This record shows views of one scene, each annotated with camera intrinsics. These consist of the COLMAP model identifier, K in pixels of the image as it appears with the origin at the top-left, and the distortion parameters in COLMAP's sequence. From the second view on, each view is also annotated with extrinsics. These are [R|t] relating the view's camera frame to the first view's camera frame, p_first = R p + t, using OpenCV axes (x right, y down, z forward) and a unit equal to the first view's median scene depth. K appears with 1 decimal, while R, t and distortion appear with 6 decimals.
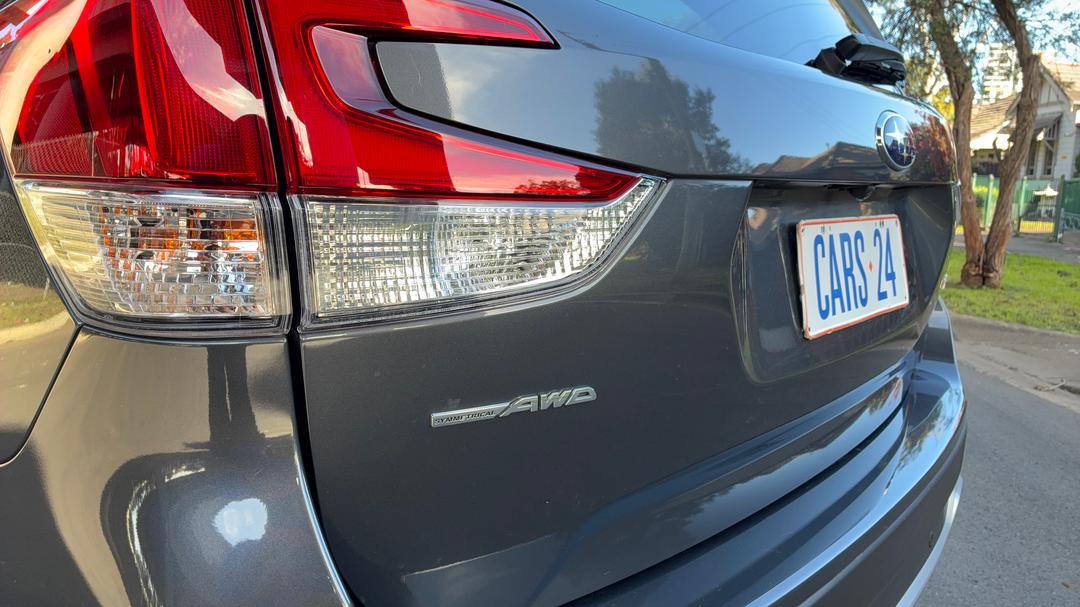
lens RADIAL K [[784.3, 0, 540.5], [0, 784.3, 302.8], [0, 0, 1]] dist [0.038878, -0.056021]
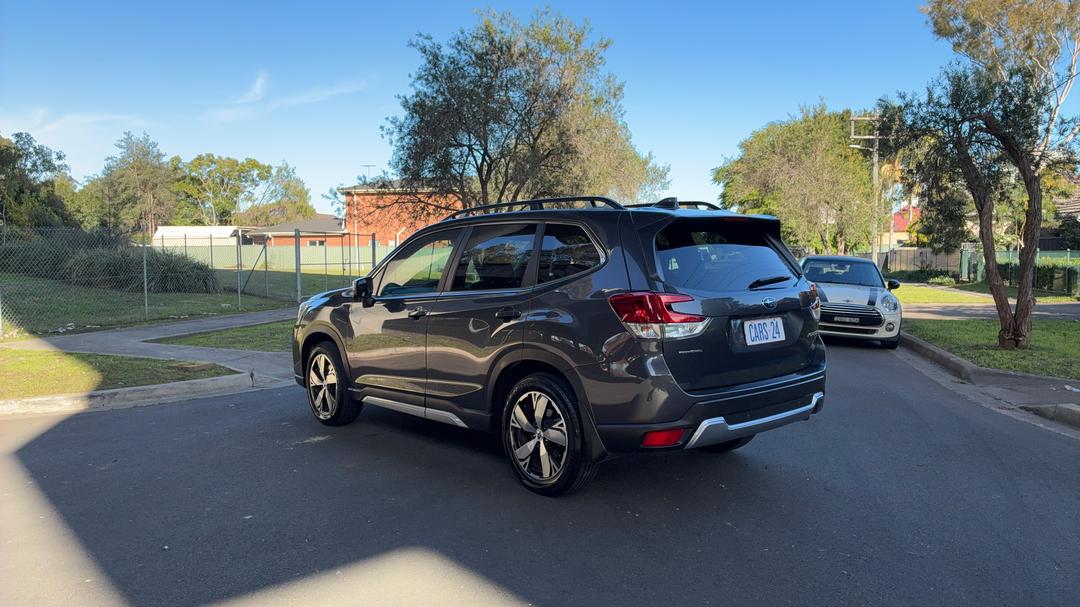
lens RADIAL K [[784.3, 0, 558.5], [0, 784.3, 305.0], [0, 0, 1]] dist [0.038878, -0.056021]
pose [[0.990482, -0.042511, -0.130915, -0.143291], [0.028296, 0.993684, -0.108591, 0.243211], [0.134705, 0.103853, 0.985428, -3.319785]]
